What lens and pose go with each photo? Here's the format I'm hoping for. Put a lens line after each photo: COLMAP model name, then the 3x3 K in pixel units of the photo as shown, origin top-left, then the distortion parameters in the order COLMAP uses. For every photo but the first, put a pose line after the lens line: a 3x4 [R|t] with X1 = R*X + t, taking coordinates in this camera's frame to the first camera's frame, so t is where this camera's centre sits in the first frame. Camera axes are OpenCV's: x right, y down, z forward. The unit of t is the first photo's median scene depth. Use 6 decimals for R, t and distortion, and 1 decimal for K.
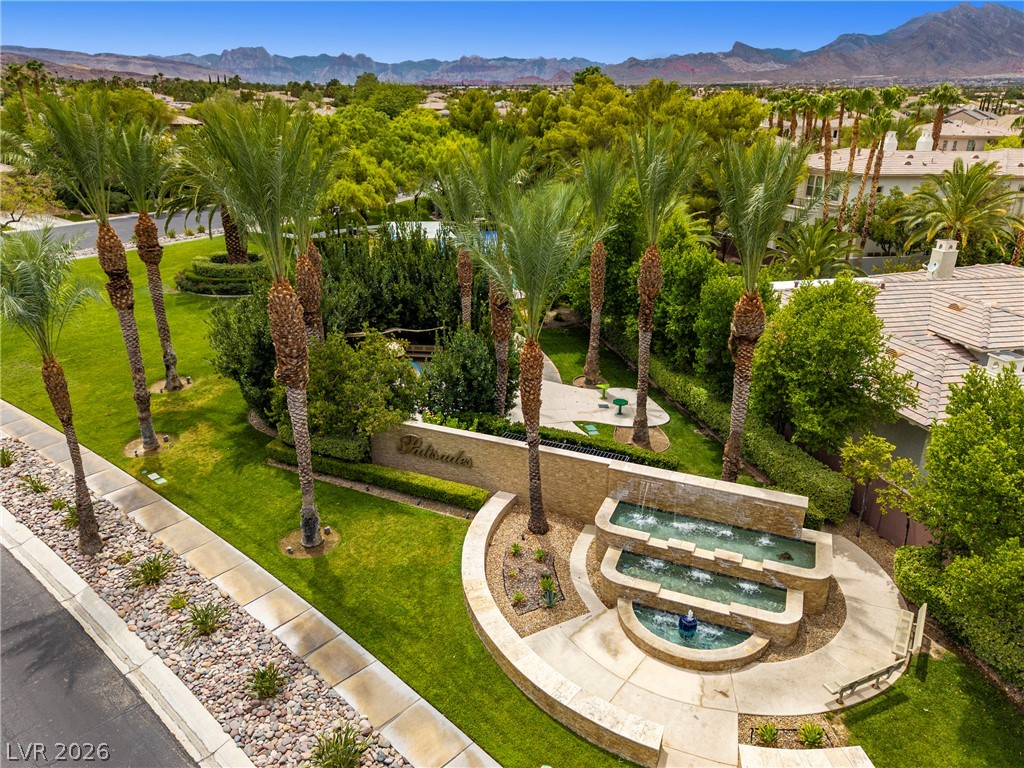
lens RADIAL K [[709.7, 0, 512.0], [0, 709.7, 384.0], [0, 0, 1]] dist [0.018720, -0.019937]
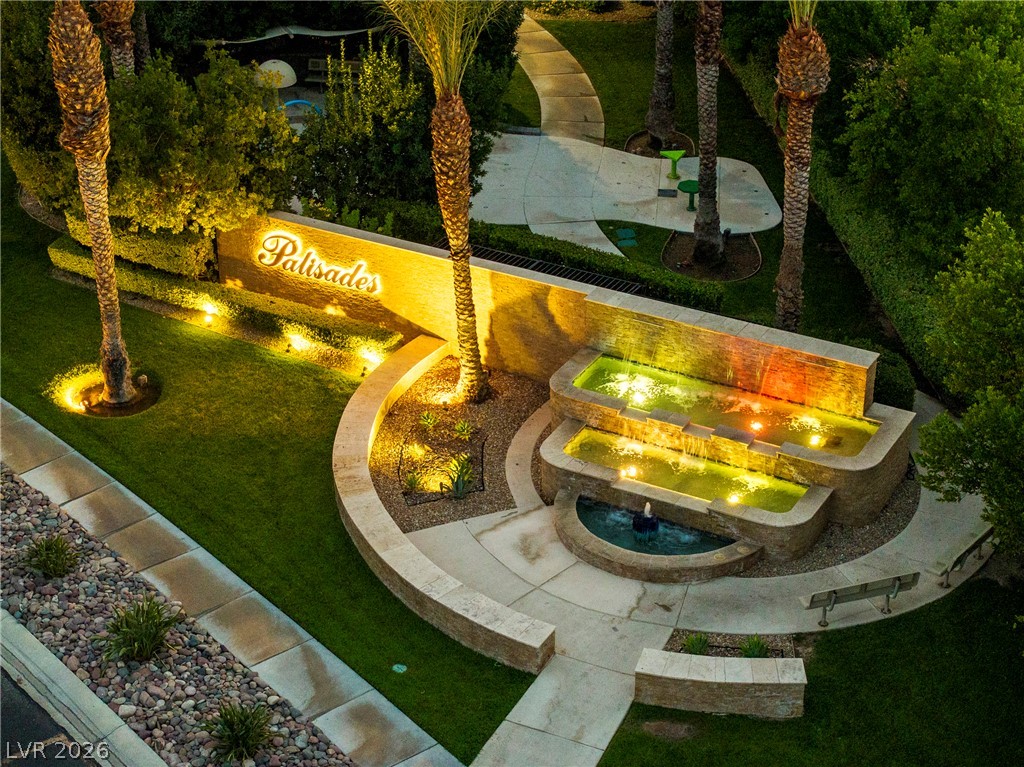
lens RADIAL K [[2058.5, 0, 512.0], [0, 2058.5, 383.5], [0, 0, 1]] dist [-0.186271, 1.235042]
pose [[0.993714, 0.037946, -0.105321, 0.330913], [-0.022873, 0.989775, 0.140794, -0.074006], [0.109587, -0.137500, 0.984421, -0.969629]]
